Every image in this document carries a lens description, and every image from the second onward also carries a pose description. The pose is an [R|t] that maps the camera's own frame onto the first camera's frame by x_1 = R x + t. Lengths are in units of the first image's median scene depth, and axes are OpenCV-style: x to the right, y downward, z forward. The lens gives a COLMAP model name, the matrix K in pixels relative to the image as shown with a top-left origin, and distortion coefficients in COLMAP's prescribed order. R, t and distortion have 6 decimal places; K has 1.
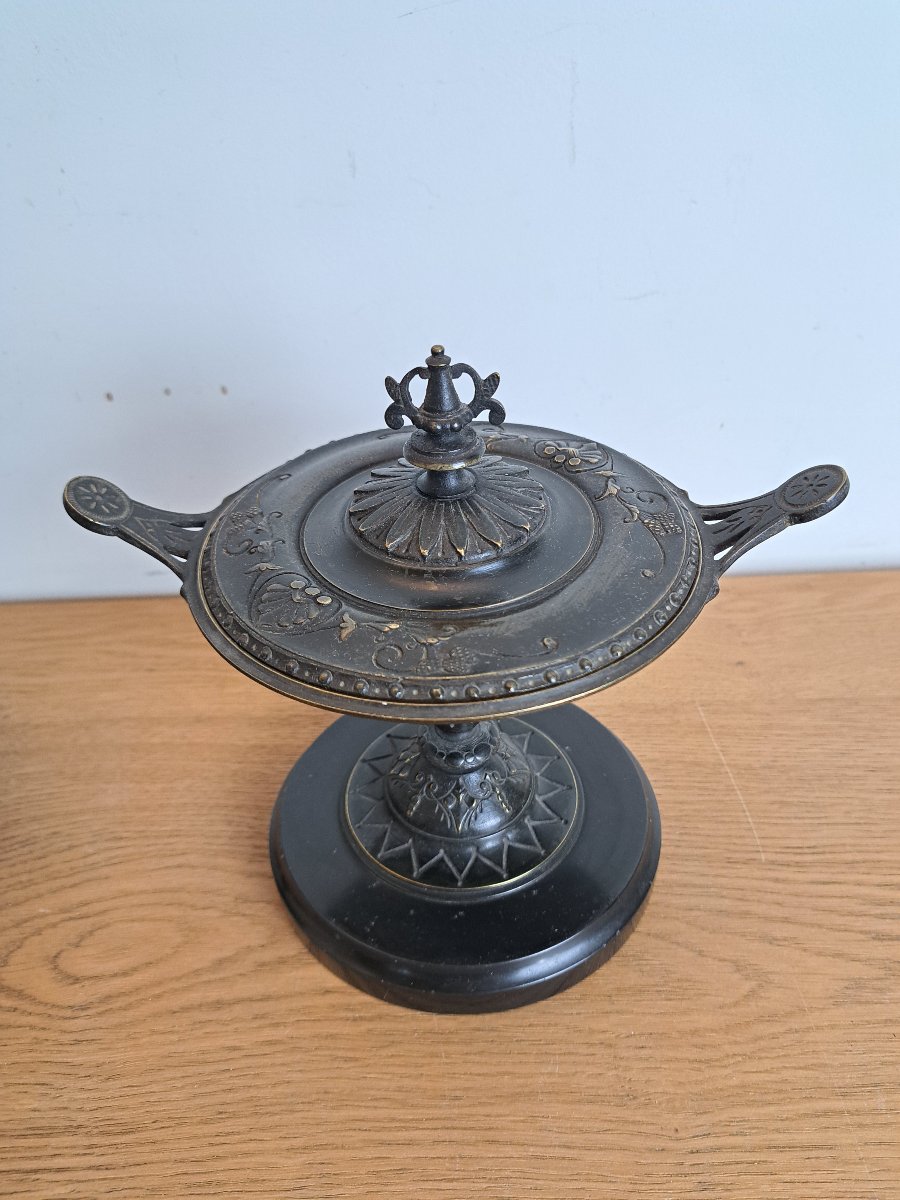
lens RADIAL K [[896.0, 0, 454.5], [0, 896.0, 609.8], [0, 0, 1]] dist [0.031643, -0.054363]
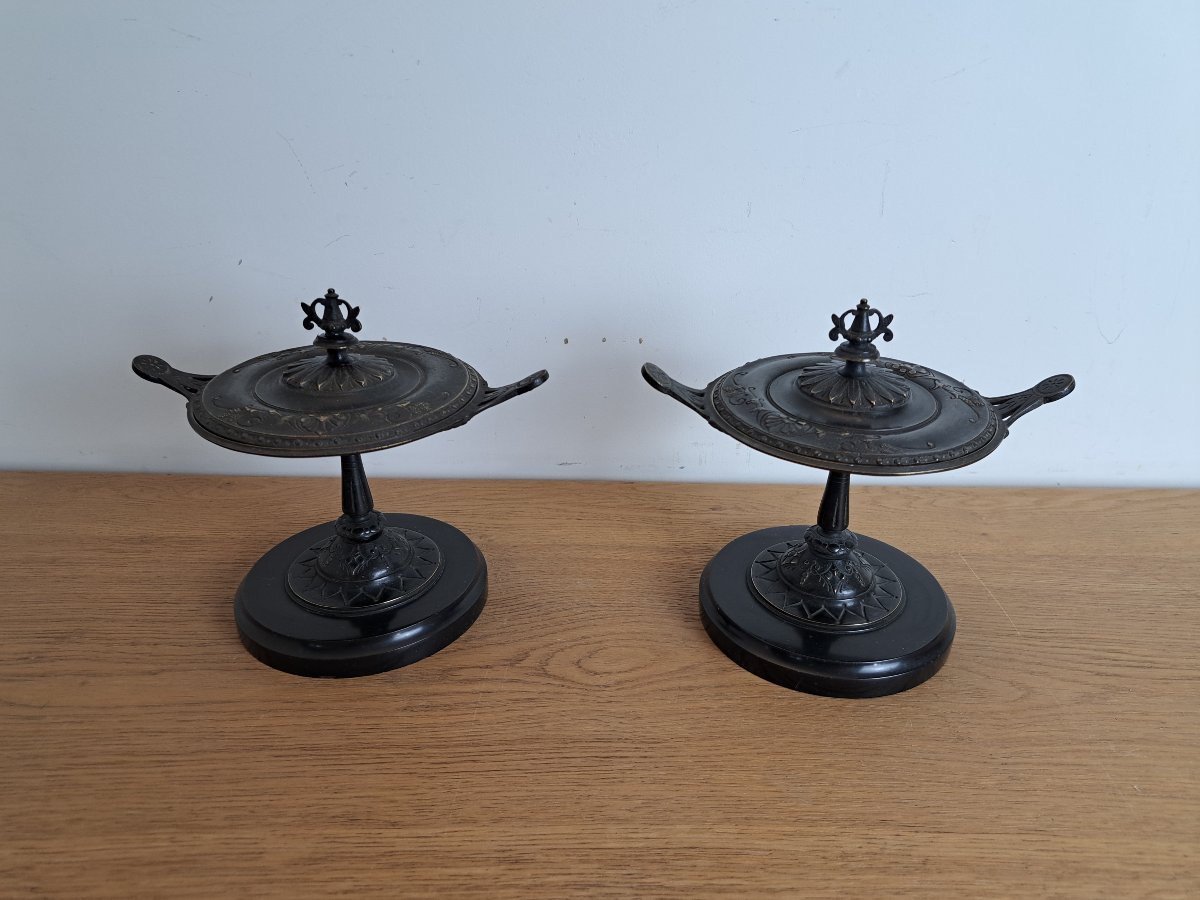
lens RADIAL K [[876.1, 0, 616.2], [0, 876.1, 439.6], [0, 0, 1]] dist [0.053076, -0.054880]
pose [[0.998482, 0.054735, 0.006216, -0.433034], [-0.052361, 0.978064, -0.201614, 0.330599], [-0.017115, 0.200982, 0.979445, -0.634163]]
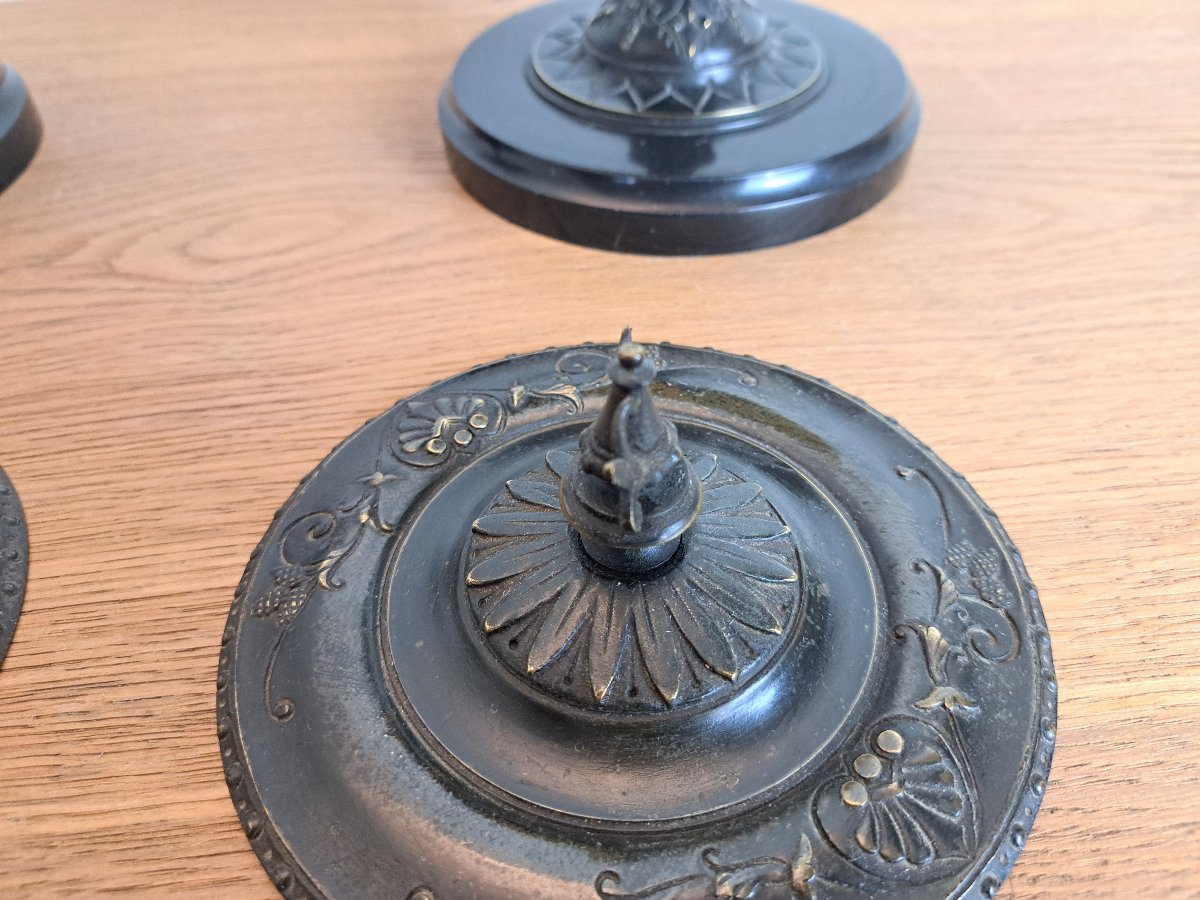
lens RADIAL K [[917.1, 0, 600.0], [0, 917.1, 450.0], [0, 0, 1]] dist [0.006279, -0.049837]
pose [[0.994164, -0.056887, 0.091663, -0.176770], [0.043529, 0.988959, 0.141650, 0.493678], [-0.098709, -0.136833, 0.985664, 0.164447]]
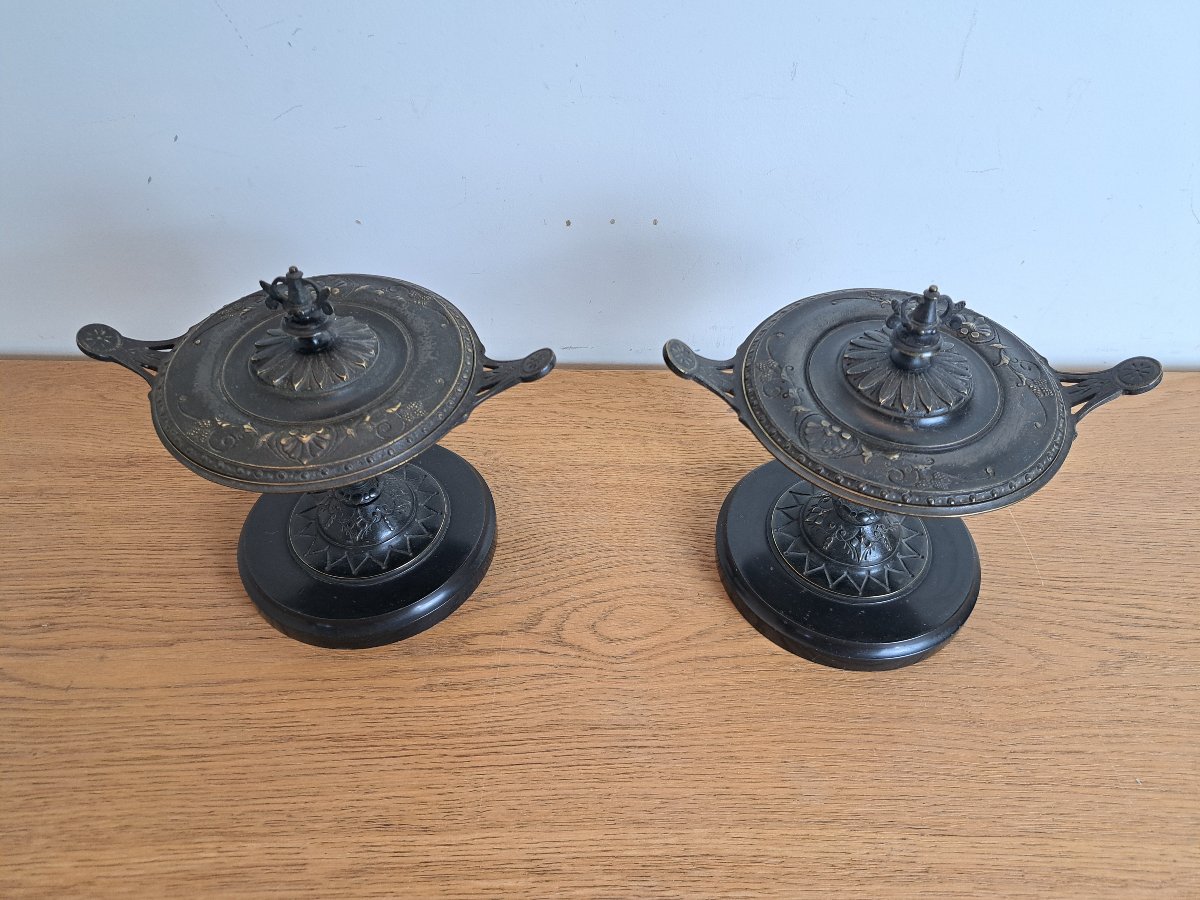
lens RADIAL K [[873.5, 0, 604.8], [0, 873.5, 451.8], [0, 0, 1]] dist [0.061198, -0.072809]
pose [[0.998913, 0.042519, 0.019086, -0.494854], [-0.045215, 0.983415, 0.175643, -0.196329], [-0.011301, -0.176315, 0.984269, -0.484537]]
